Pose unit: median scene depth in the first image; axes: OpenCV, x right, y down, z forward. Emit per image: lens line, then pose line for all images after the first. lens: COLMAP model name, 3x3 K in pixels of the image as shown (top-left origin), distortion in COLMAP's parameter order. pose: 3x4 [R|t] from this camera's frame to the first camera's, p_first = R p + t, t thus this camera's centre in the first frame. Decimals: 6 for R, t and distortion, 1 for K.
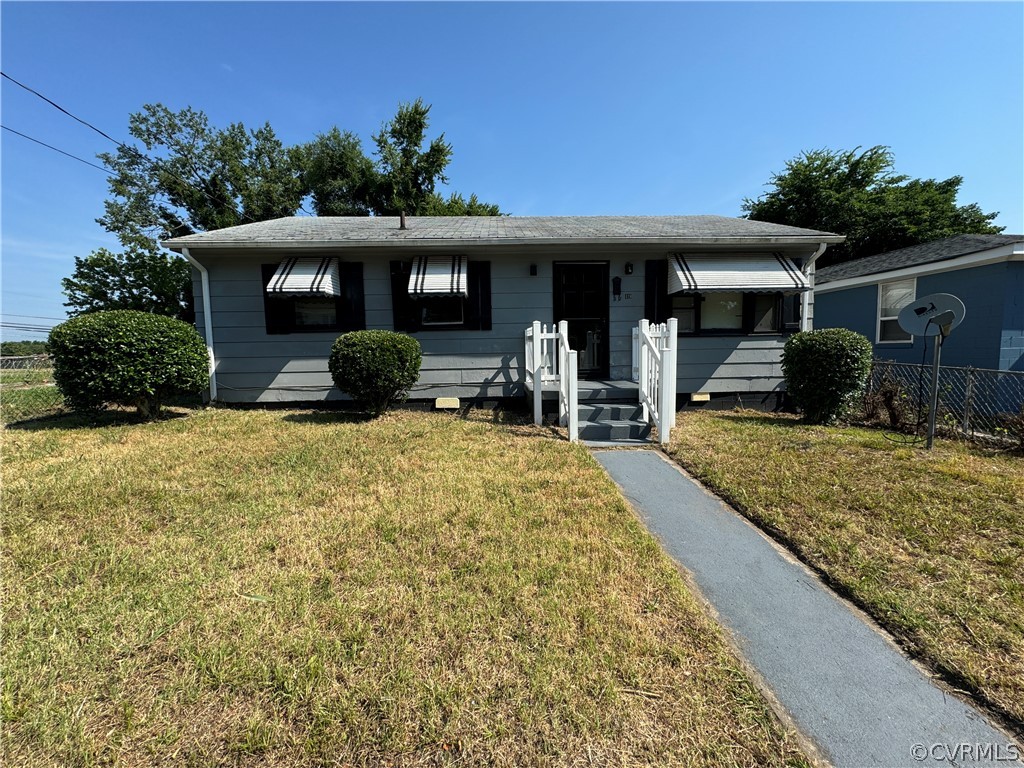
lens RADIAL K [[408.1, 0, 512.0], [0, 408.1, 384.0], [0, 0, 1]] dist [-0.001109, 0.000227]
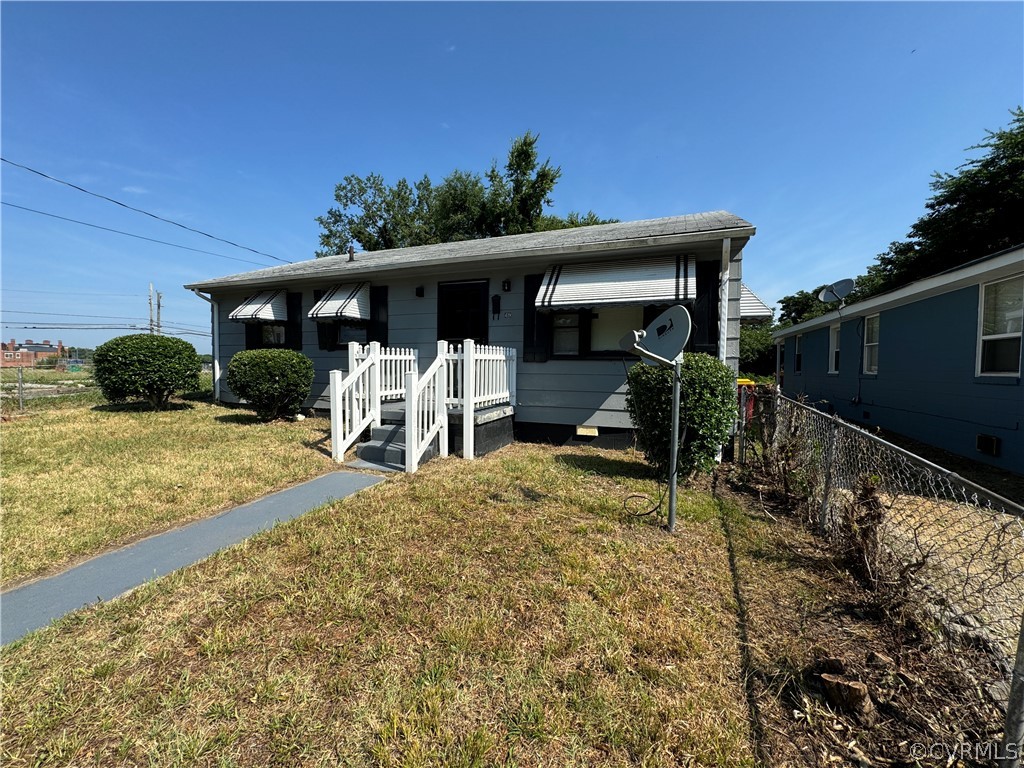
lens RADIAL K [[408.1, 0, 512.0], [0, 408.1, 384.0], [0, 0, 1]] dist [-0.001109, 0.000227]
pose [[0.914072, 0.044612, -0.403092, 0.438408], [-0.061572, 0.997675, -0.029207, -0.020658], [0.400852, 0.051517, 0.914693, 0.105405]]
